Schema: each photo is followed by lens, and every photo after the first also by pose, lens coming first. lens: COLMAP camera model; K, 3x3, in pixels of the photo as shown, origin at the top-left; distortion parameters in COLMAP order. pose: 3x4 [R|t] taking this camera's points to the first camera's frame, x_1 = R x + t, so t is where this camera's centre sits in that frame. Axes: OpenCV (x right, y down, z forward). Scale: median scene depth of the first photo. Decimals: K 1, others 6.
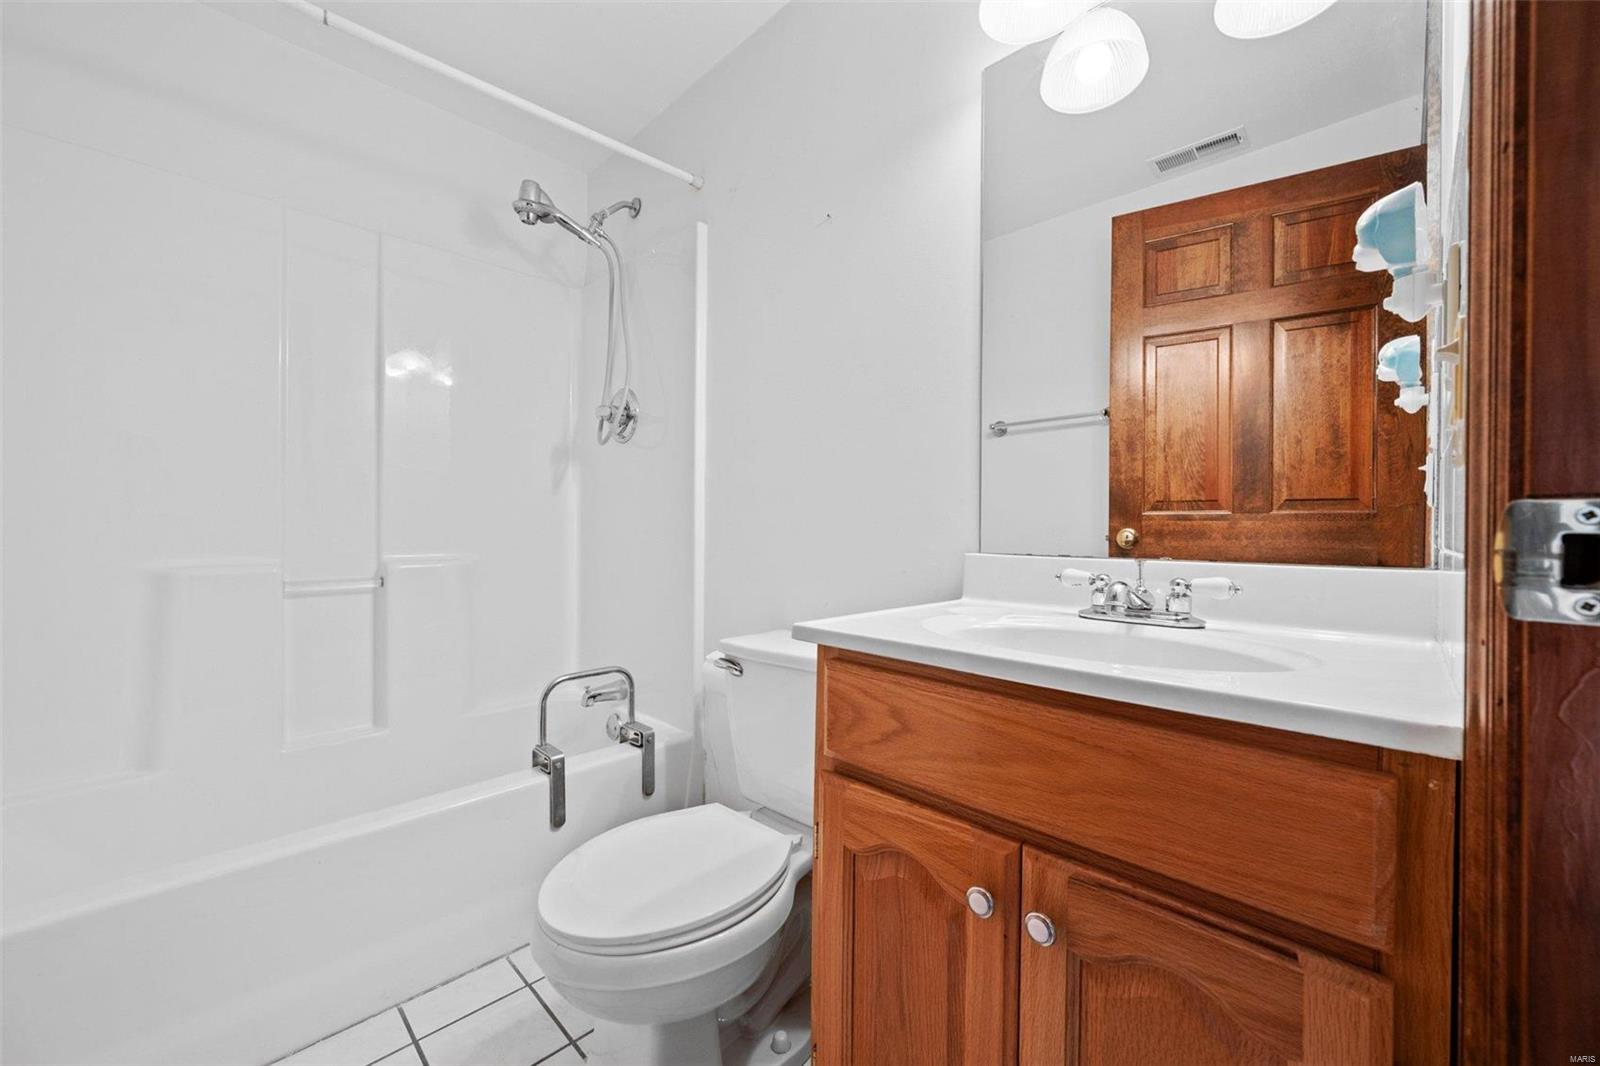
lens RADIAL K [[639.5, 0, 800.0], [0, 639.5, 533.0], [0, 0, 1]] dist [0.000009, 0.000091]
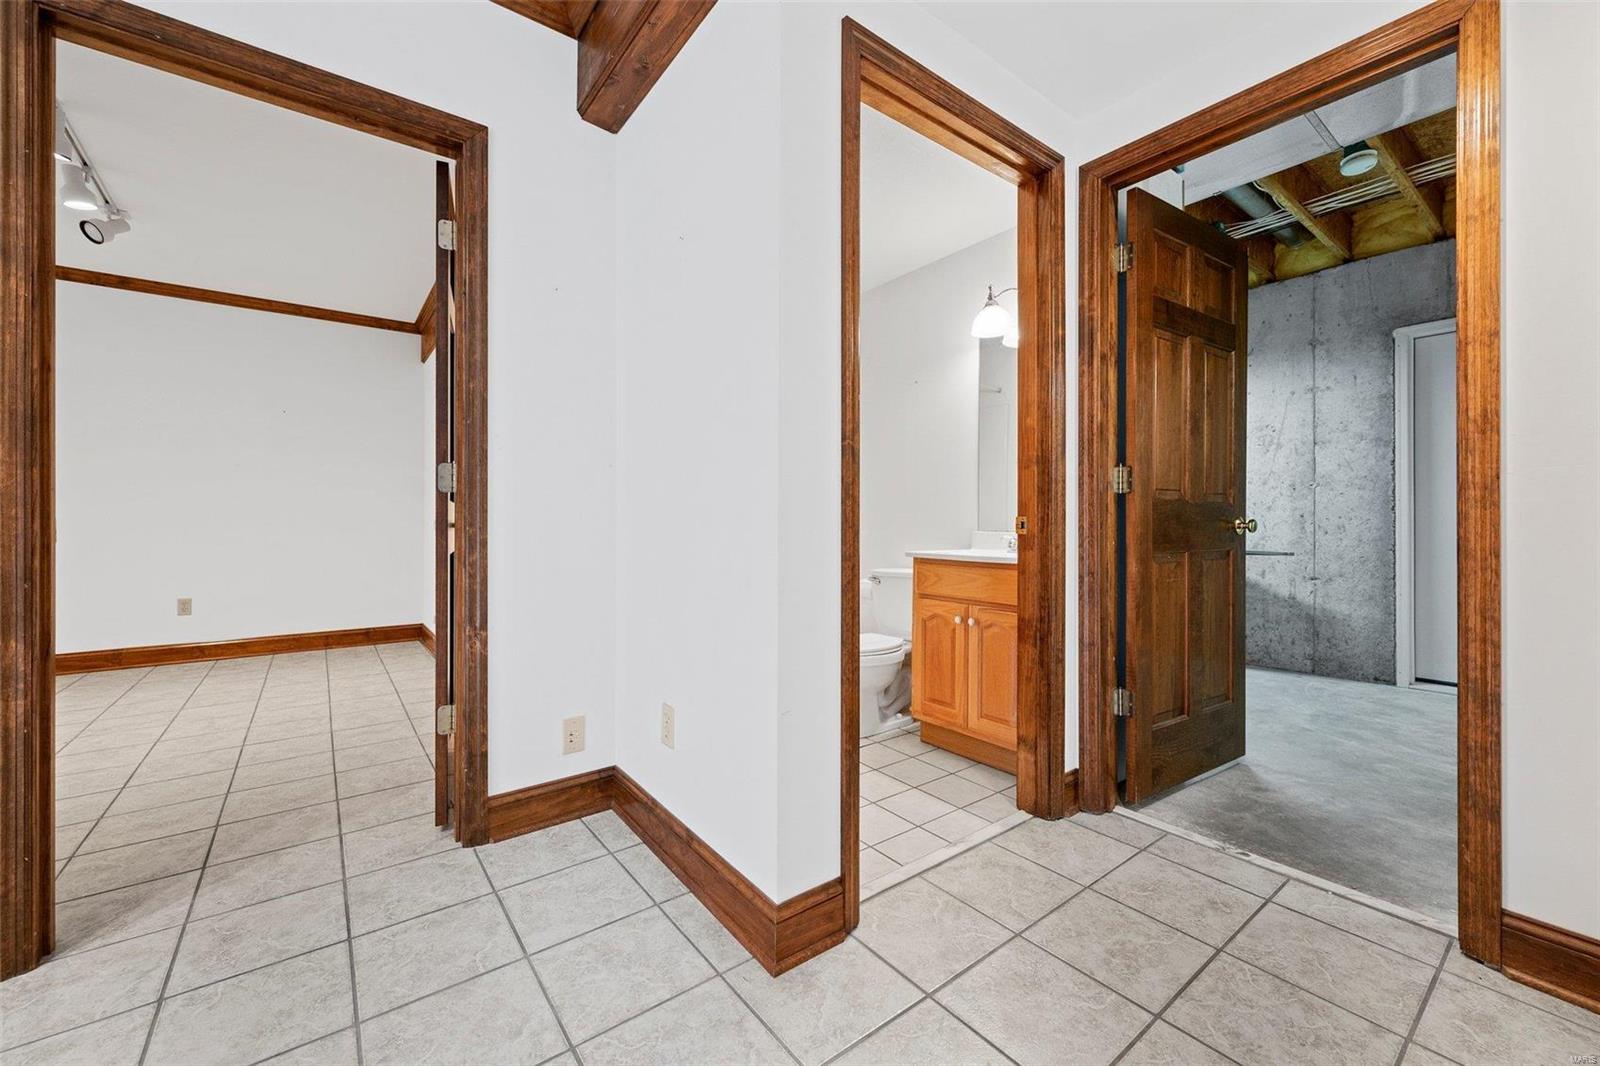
lens RADIAL K [[632.7, 0, 795.3], [0, 632.7, 525.7], [0, 0, 1]] dist [-0.001379, -0.000615]
pose [[0.990337, -0.015792, -0.137776, -0.124405], [0.016581, 0.999852, 0.004579, -0.013595], [0.137684, -0.006820, 0.990453, -2.362224]]
